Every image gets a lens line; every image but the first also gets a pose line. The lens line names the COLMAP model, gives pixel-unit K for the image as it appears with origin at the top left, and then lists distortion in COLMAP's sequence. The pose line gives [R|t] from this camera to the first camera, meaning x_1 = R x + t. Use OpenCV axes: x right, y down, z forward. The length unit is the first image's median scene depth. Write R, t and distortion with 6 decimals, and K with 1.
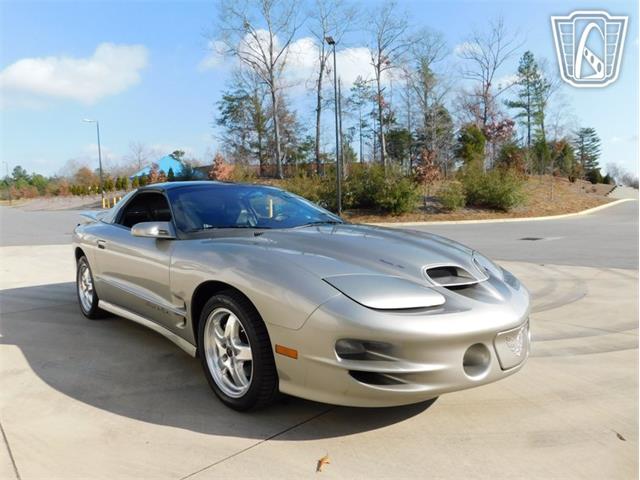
lens RADIAL K [[420.0, 0, 318.2], [0, 420.0, 236.7], [0, 0, 1]] dist [-0.069755, 0.046596]
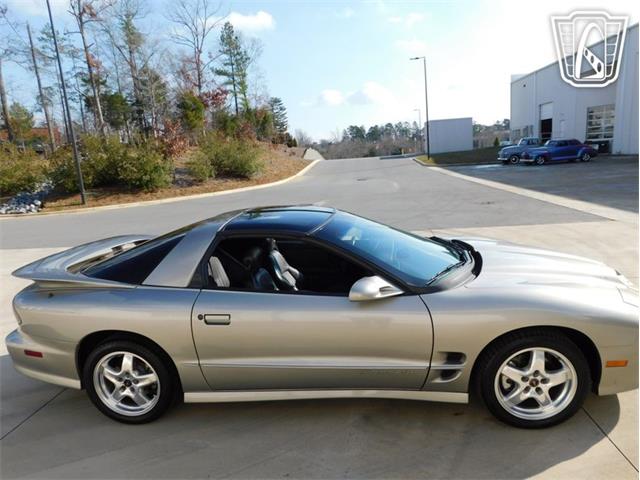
lens RADIAL K [[420.0, 0, 316.4], [0, 420.0, 234.3], [0, 0, 1]] dist [-0.069755, 0.046596]
pose [[0.763006, -0.148706, 0.629054, -0.070144], [0.096988, 0.988498, 0.116037, -0.016617], [-0.639074, -0.027526, 0.768653, 0.028518]]
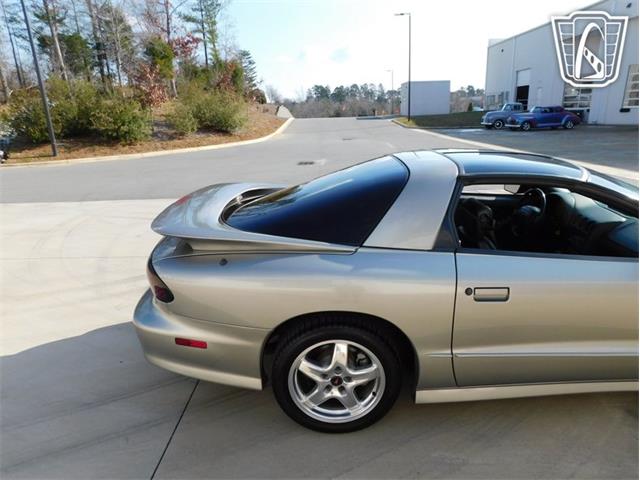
lens RADIAL K [[420.0, 0, 314.9], [0, 420.0, 235.7], [0, 0, 1]] dist [-0.069755, 0.046596]
pose [[0.704423, -0.197075, 0.681873, -0.087001], [0.064368, 0.974459, 0.215142, -0.015376], [-0.706856, -0.107660, 0.699116, 0.068323]]
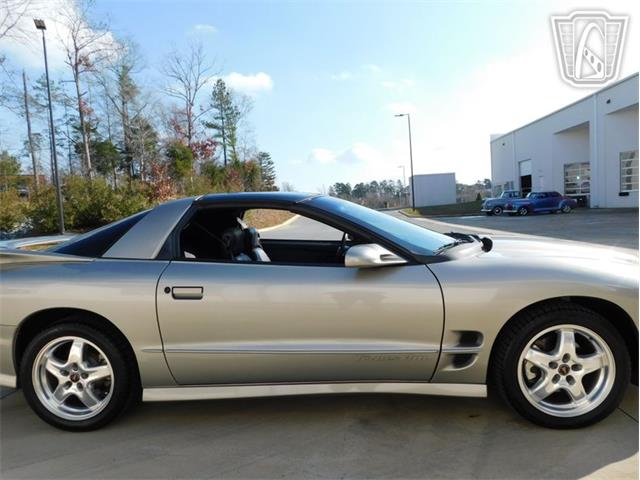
lens RADIAL K [[420.0, 0, 317.5], [0, 420.0, 233.2], [0, 0, 1]] dist [-0.069755, 0.046596]
pose [[0.740448, -0.050327, 0.670227, -0.066730], [0.082037, 0.996504, -0.015805, -0.003569], [-0.667088, 0.066686, 0.741988, 0.035404]]
